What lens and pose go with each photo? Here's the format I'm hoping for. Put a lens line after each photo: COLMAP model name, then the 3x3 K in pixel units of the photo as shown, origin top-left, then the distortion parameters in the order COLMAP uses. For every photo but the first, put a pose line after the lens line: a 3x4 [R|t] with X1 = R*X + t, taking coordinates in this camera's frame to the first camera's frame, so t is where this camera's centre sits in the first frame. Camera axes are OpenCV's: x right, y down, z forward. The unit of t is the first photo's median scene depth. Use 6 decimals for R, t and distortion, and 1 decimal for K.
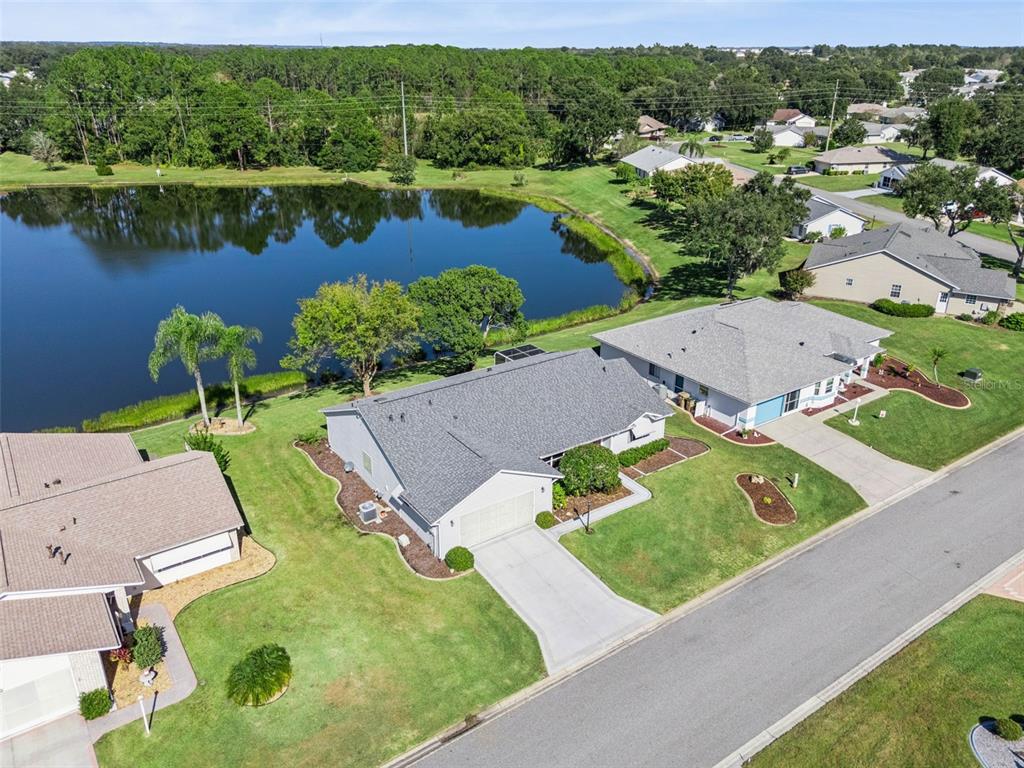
lens RADIAL K [[756.7, 0, 512.0], [0, 756.7, 384.0], [0, 0, 1]] dist [-0.005185, -0.002846]
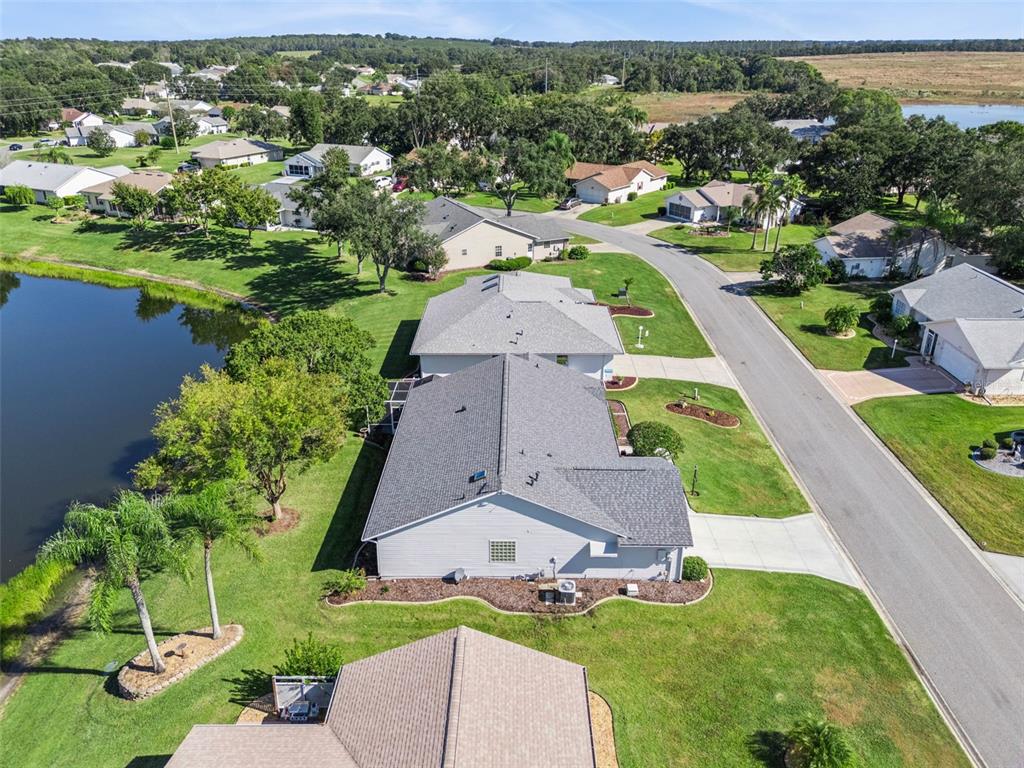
lens RADIAL K [[754.2, 0, 512.0], [0, 754.2, 384.0], [0, 0, 1]] dist [0.021703, -0.006018]
pose [[0.563754, -0.327037, 0.758438, -0.460903], [0.323855, 0.932261, 0.161265, -0.117621], [-0.759802, 0.154710, 0.631479, 0.284593]]
